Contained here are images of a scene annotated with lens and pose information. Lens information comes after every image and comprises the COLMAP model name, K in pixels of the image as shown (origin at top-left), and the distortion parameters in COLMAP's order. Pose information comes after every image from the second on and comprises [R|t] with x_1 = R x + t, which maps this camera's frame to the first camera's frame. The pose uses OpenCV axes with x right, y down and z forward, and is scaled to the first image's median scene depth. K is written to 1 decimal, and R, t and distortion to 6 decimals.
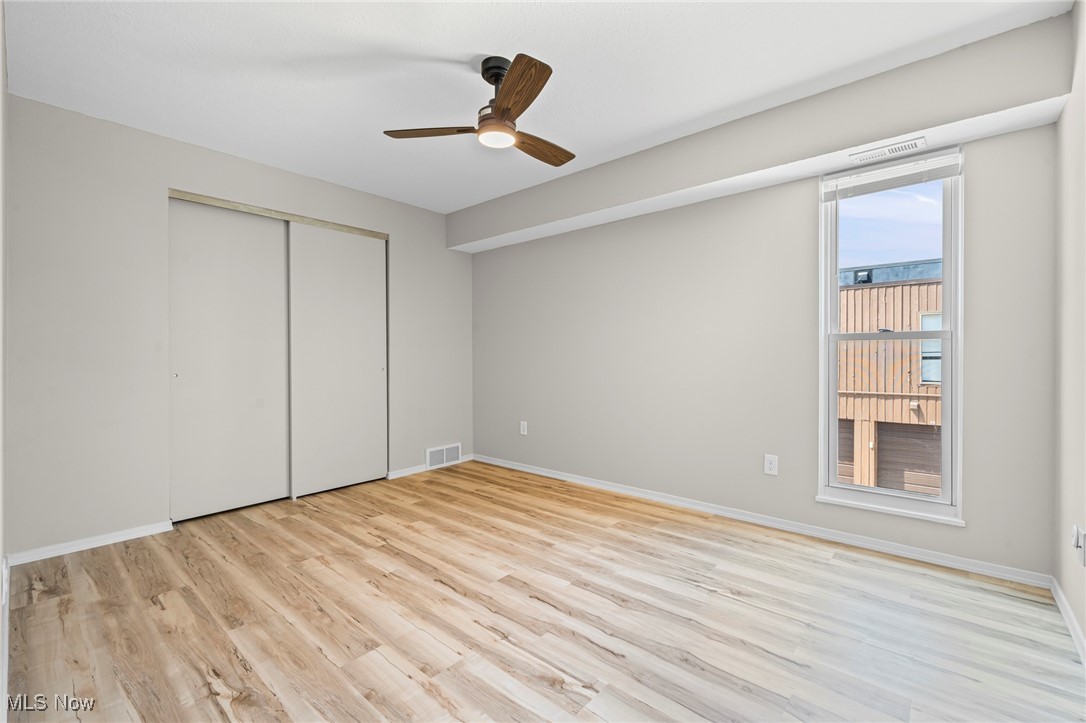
lens RADIAL K [[466.2, 0, 544.2], [0, 466.2, 355.0], [0, 0, 1]] dist [-0.014741, -0.000802]
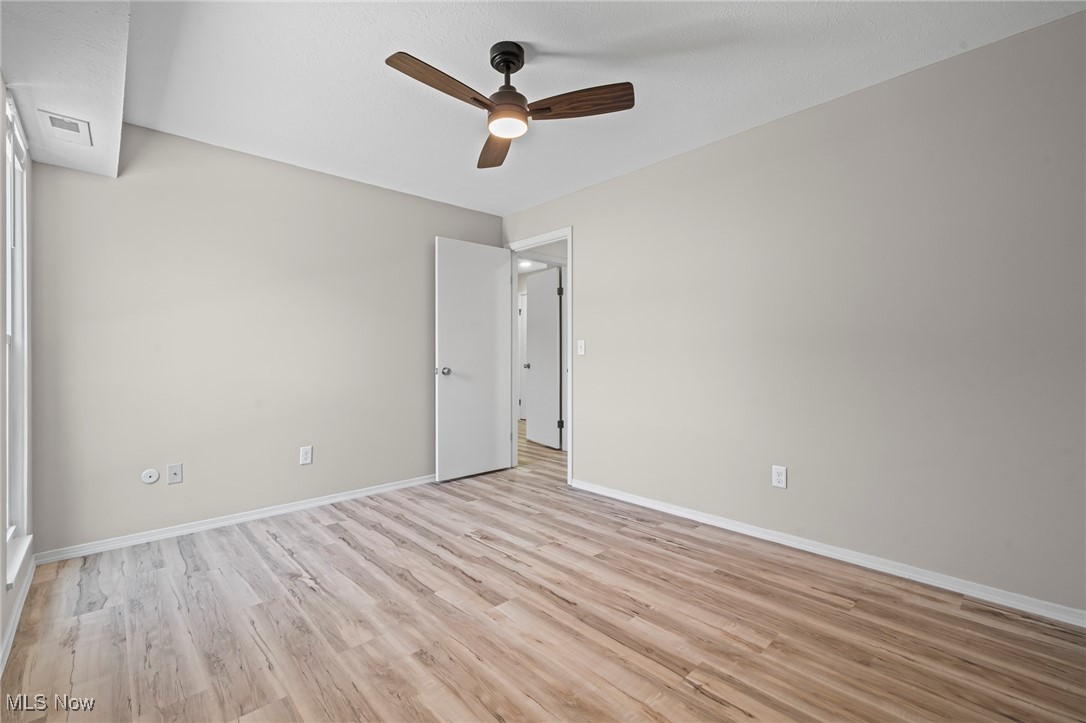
lens RADIAL K [[466.2, 0, 543.2], [0, 466.2, 356.4], [0, 0, 1]] dist [-0.014741, -0.000802]
pose [[-0.995717, 0.007645, 0.092135, -0.267758], [0.007688, 0.999970, 0.000115, -0.004363], [-0.092132, 0.000823, -0.995746, 1.979763]]
